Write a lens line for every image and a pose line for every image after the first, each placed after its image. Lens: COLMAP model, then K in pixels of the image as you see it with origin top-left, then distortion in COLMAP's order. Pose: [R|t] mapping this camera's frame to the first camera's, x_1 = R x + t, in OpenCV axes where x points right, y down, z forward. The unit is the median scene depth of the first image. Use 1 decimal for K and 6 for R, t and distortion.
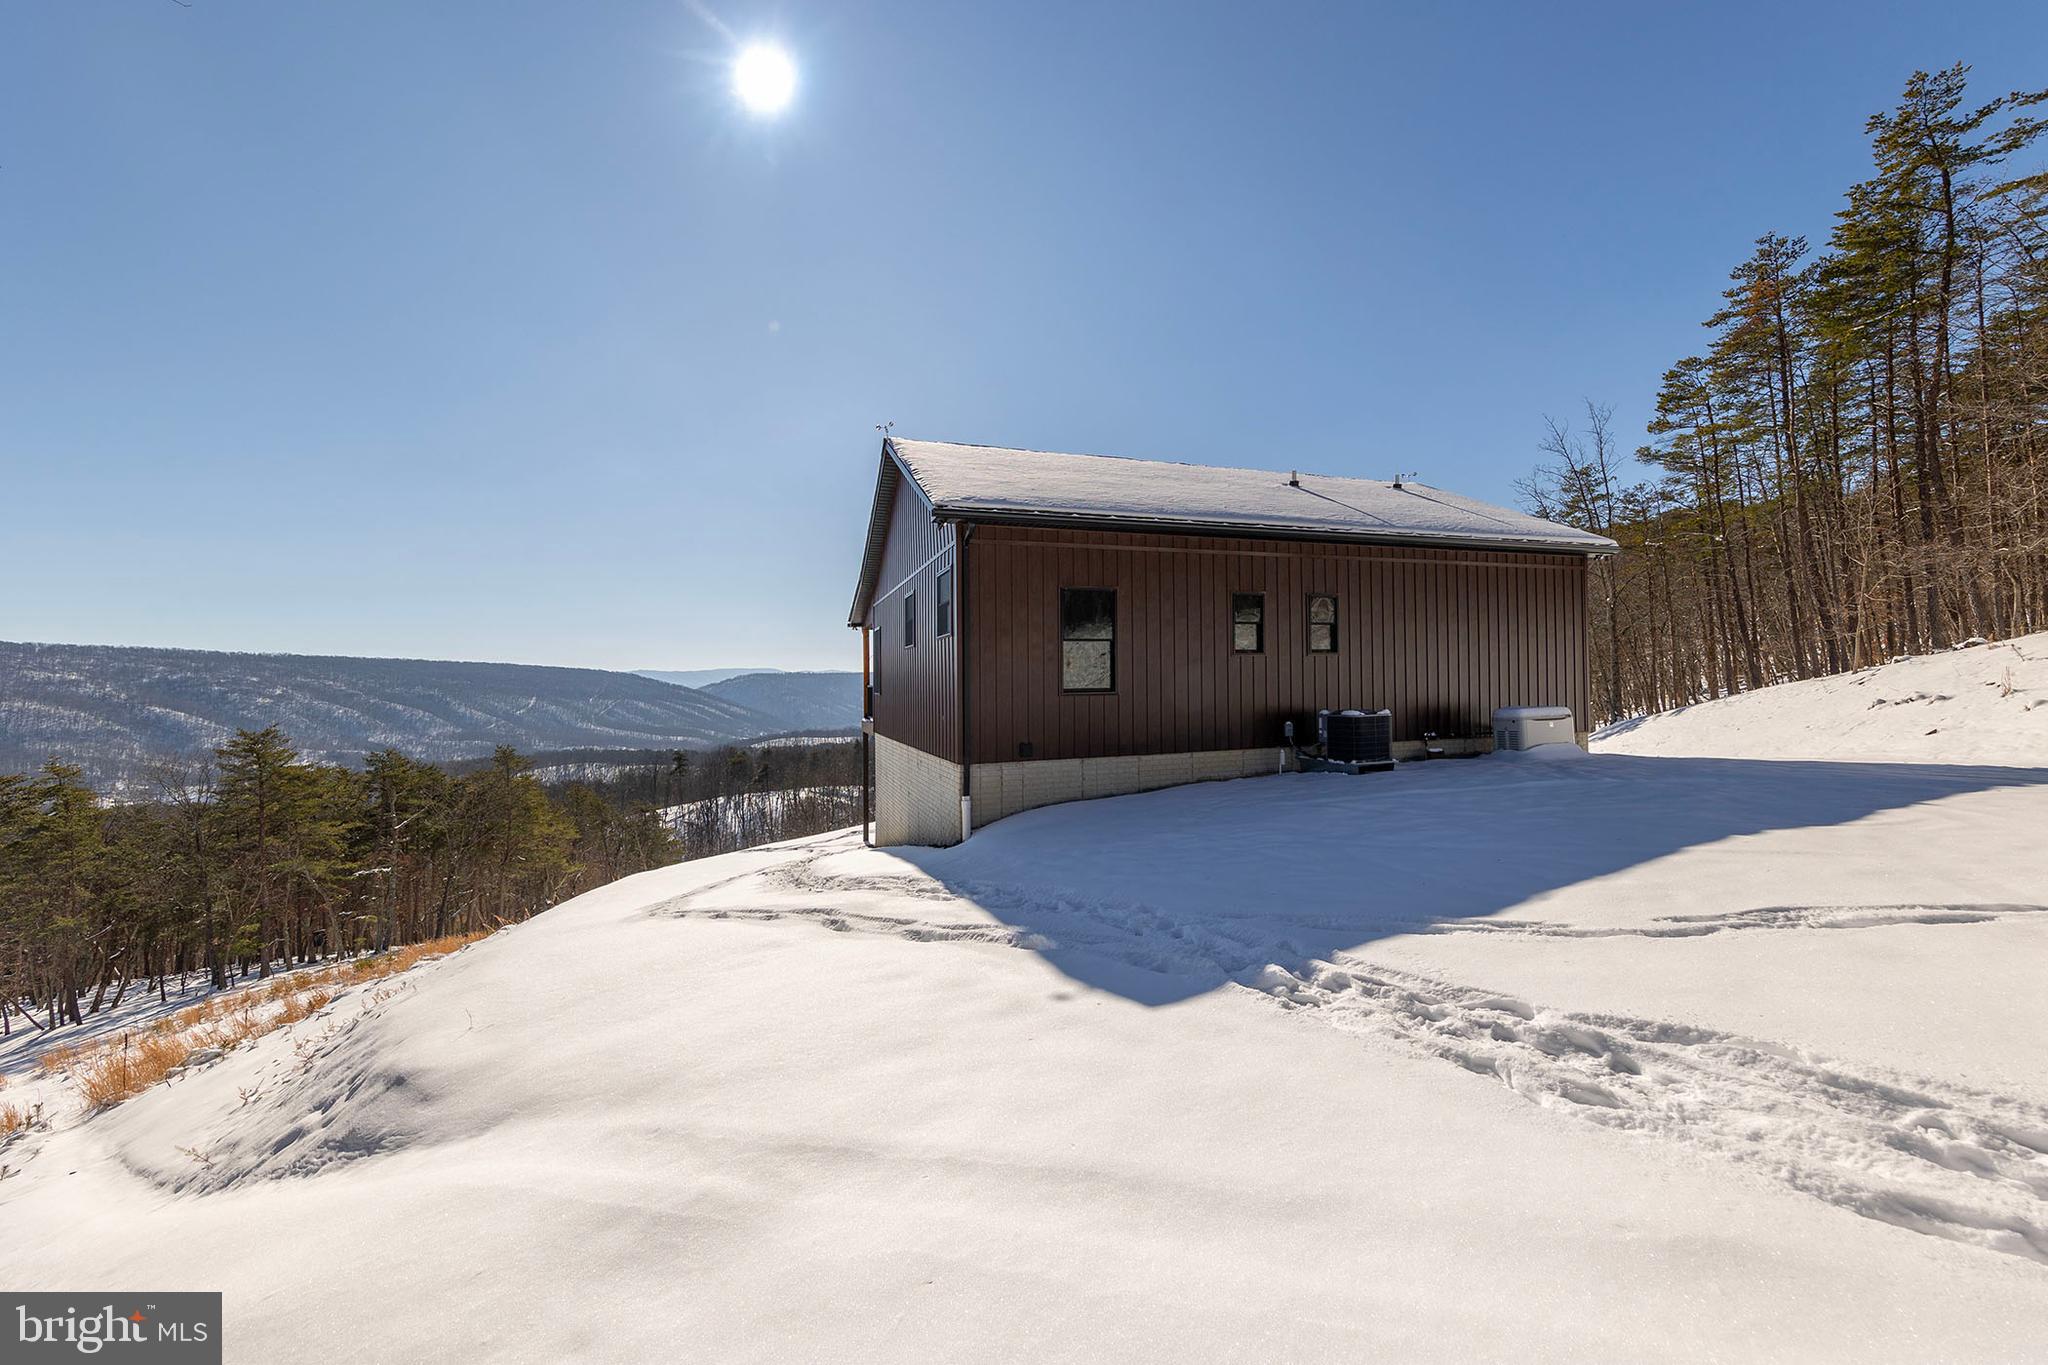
lens RADIAL K [[787.0, 0, 1024.0], [0, 787.0, 682.5], [0, 0, 1]] dist [0.001870, 0.000048]
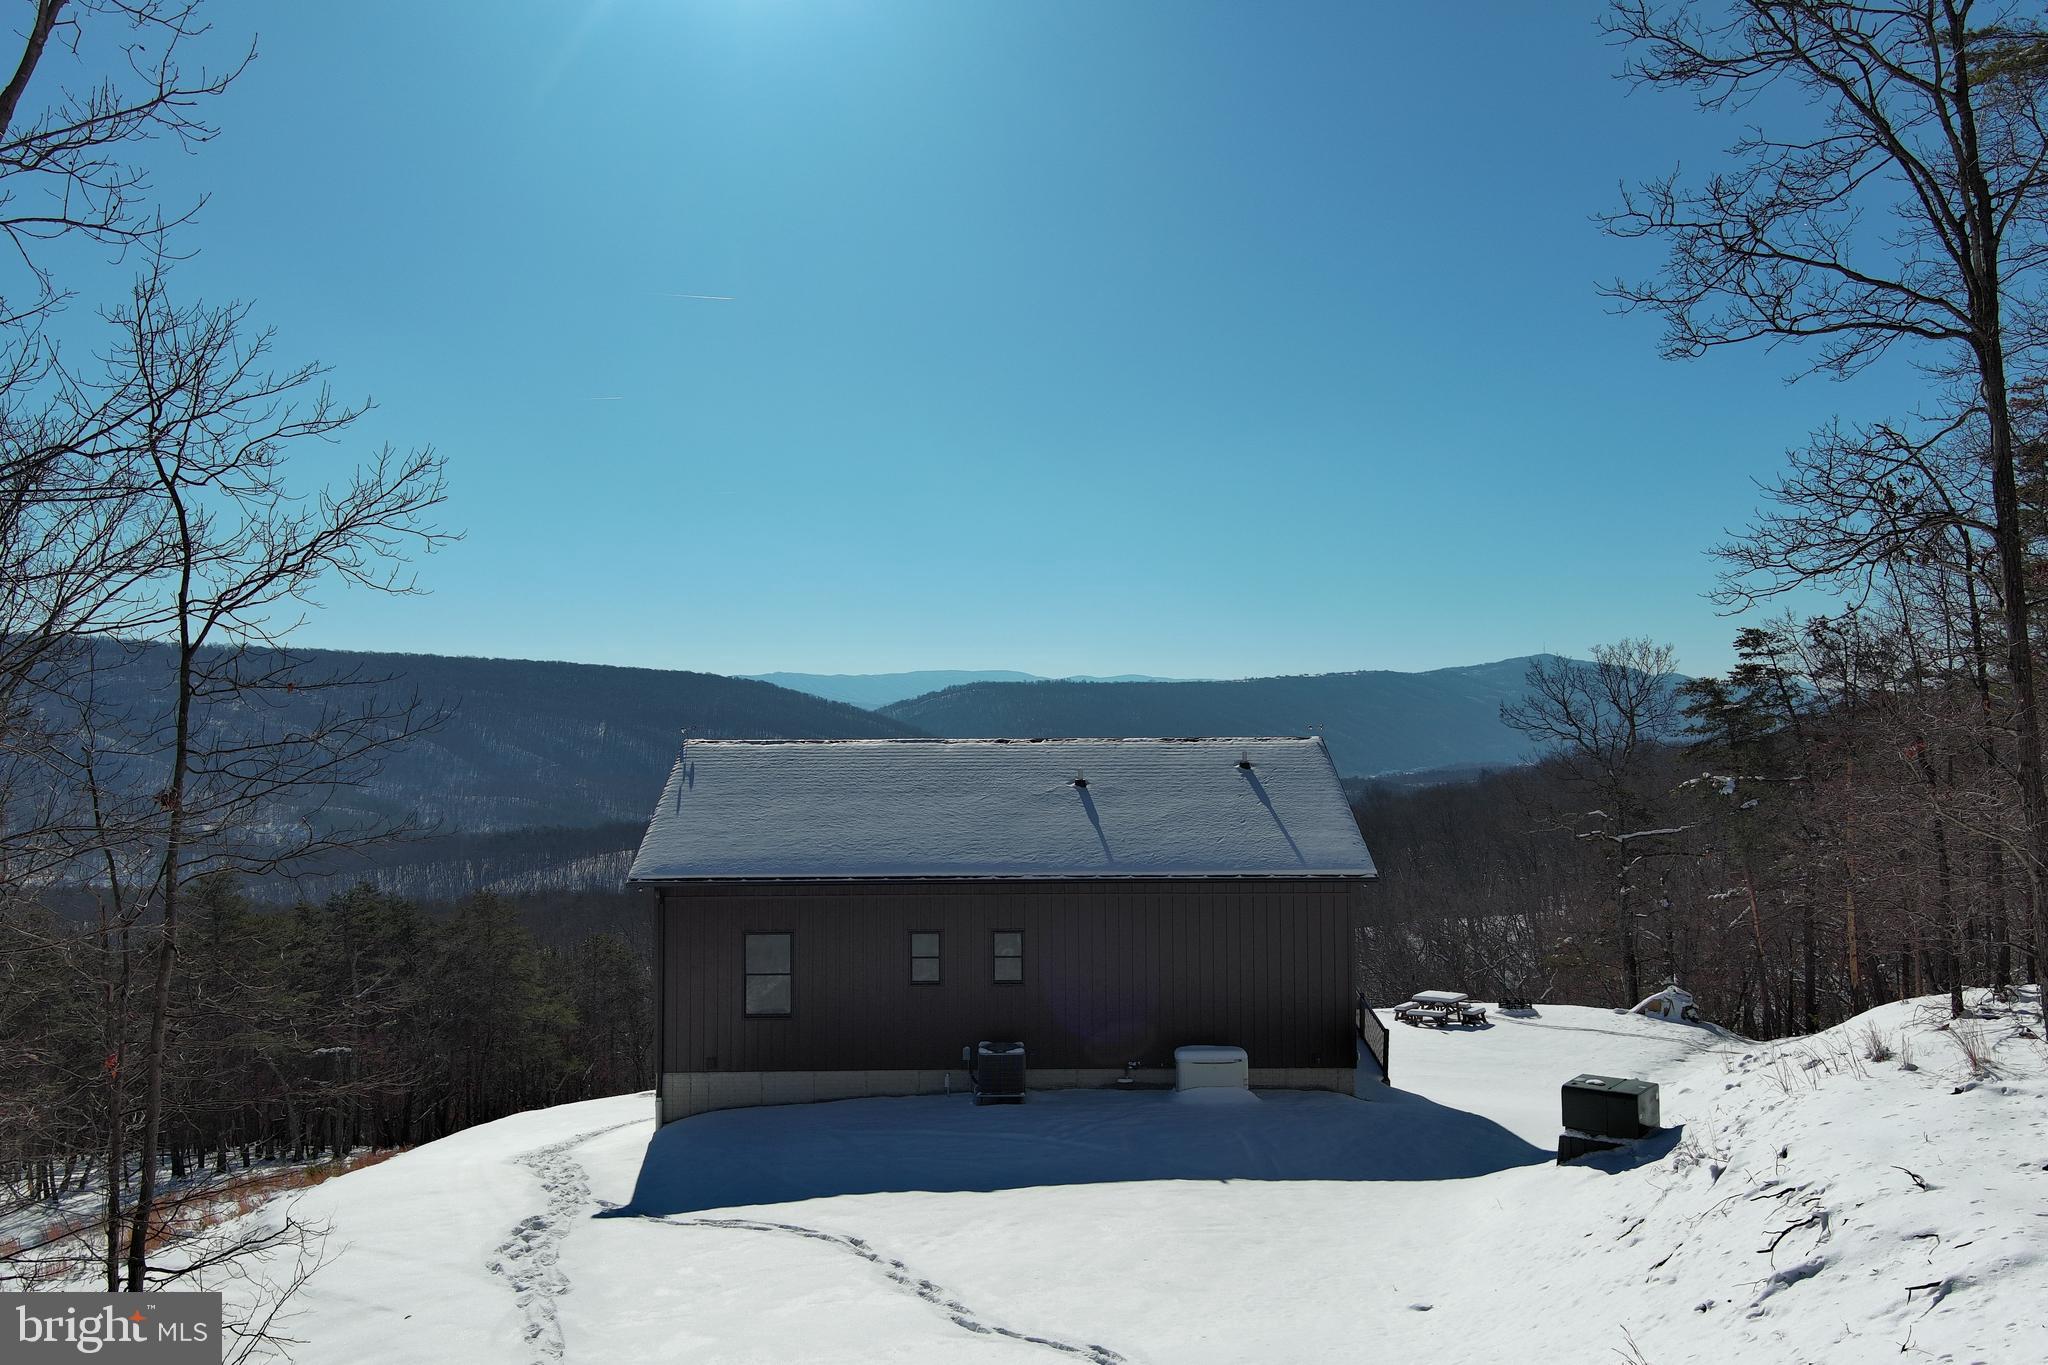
lens RADIAL K [[1667.7, 0, 1024.0], [0, 1667.7, 682.5], [0, 0, 1]] dist [-0.011198, 0.005889]
pose [[0.950028, 0.013354, -0.311879, 1.137214], [-0.014259, 0.999898, -0.000621, -0.462037], [0.311839, 0.005037, 0.950122, -1.203001]]
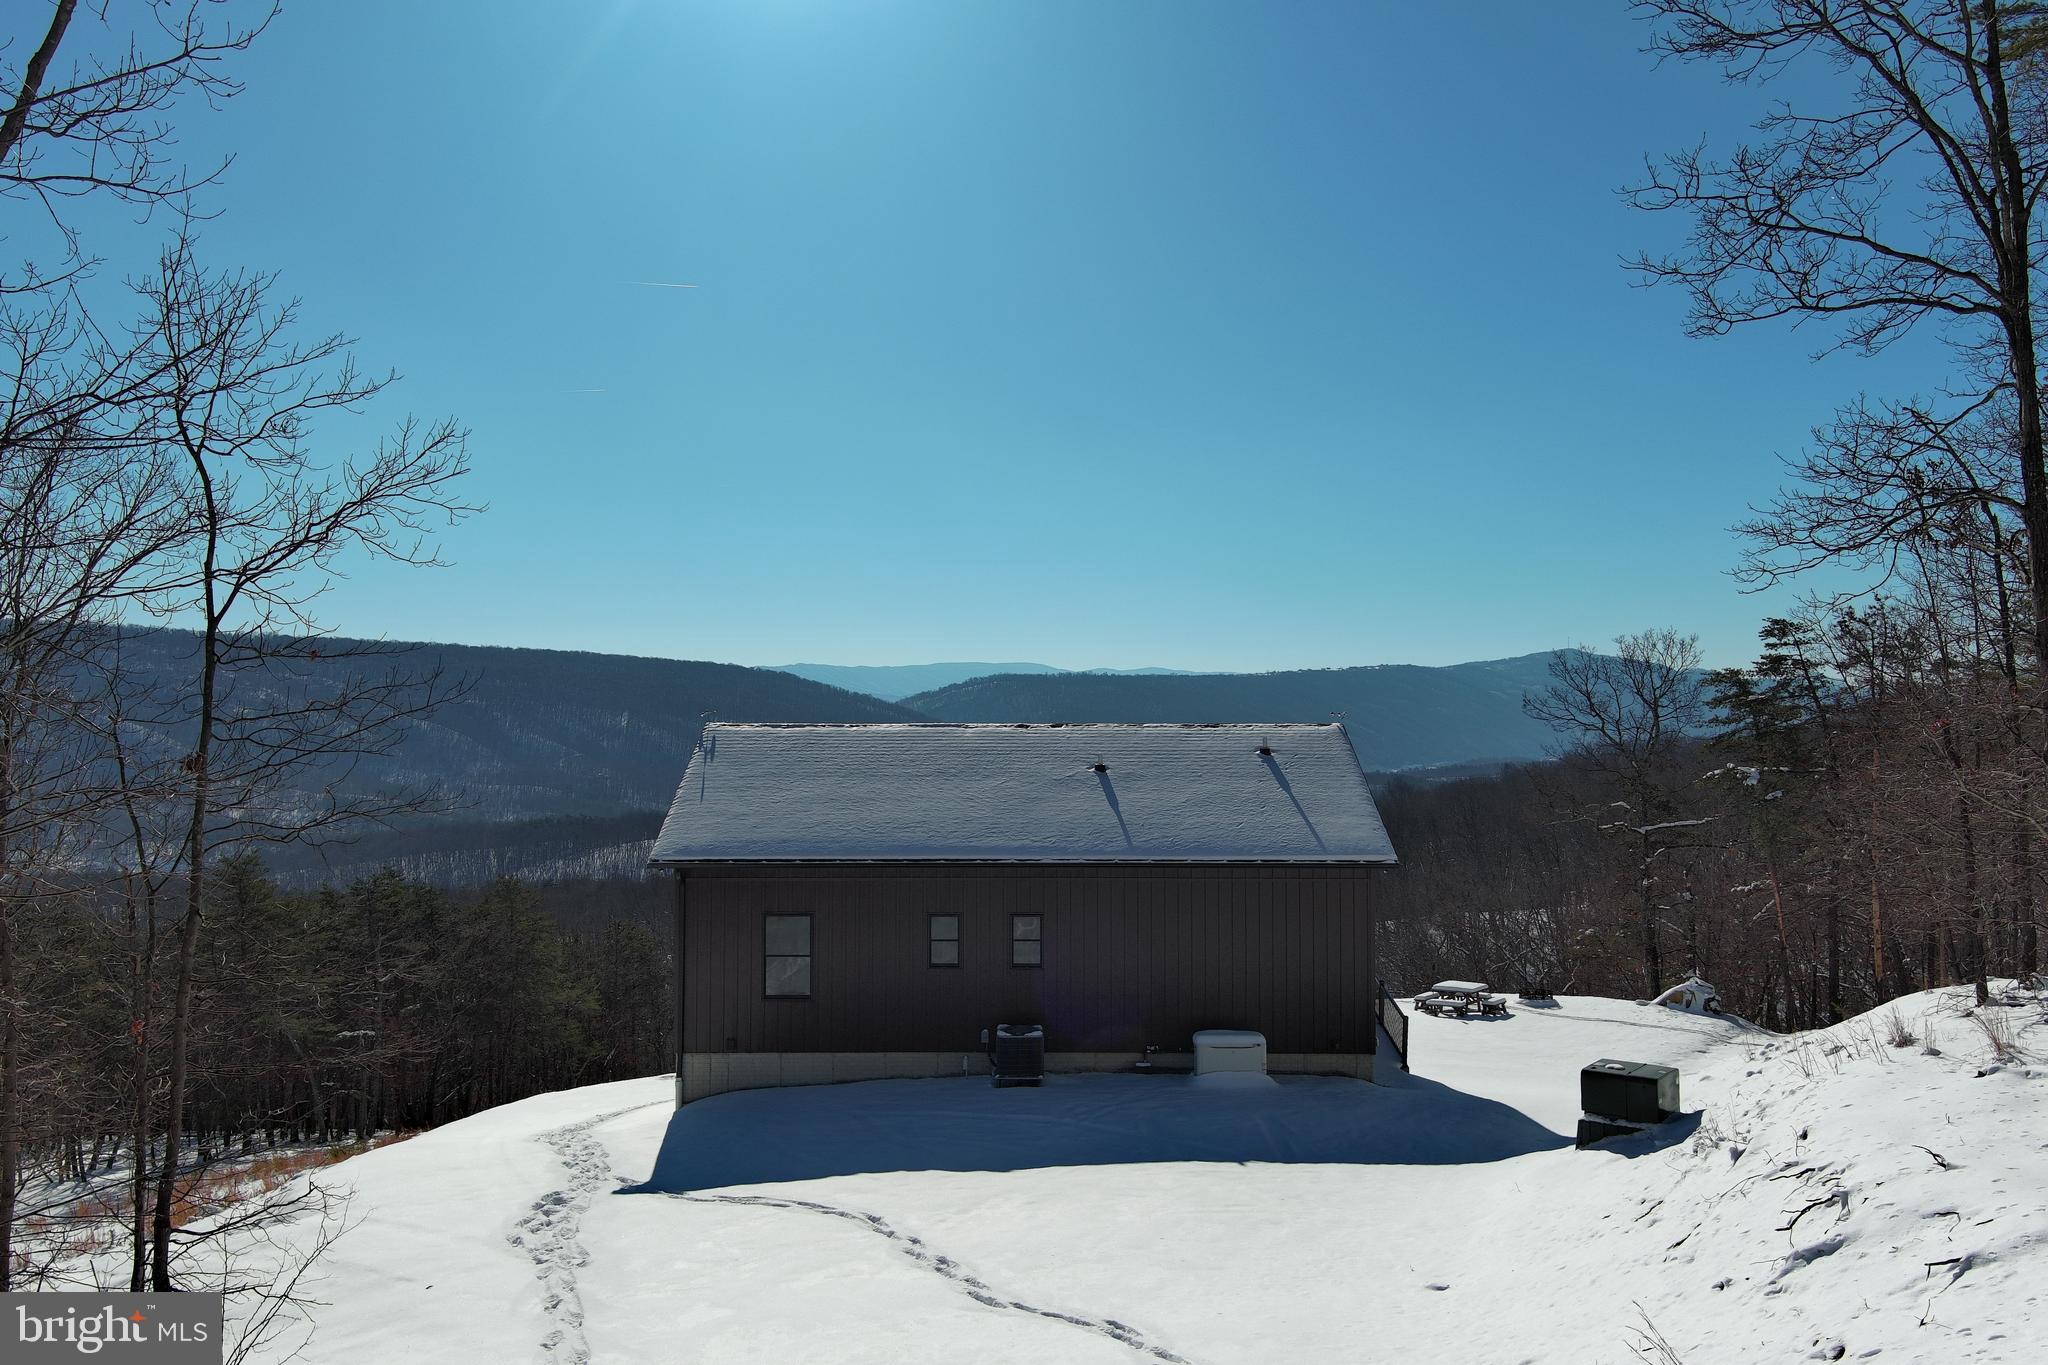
lens RADIAL K [[1668.1, 0, 1020.2], [0, 1668.1, 686.1], [0, 0, 1]] dist [-0.011505, 0.008560]
pose [[0.945120, 0.020048, -0.326107, 1.139468], [-0.019074, 0.999799, 0.006187, -0.449653], [0.326166, 0.000373, 0.945312, -1.203690]]
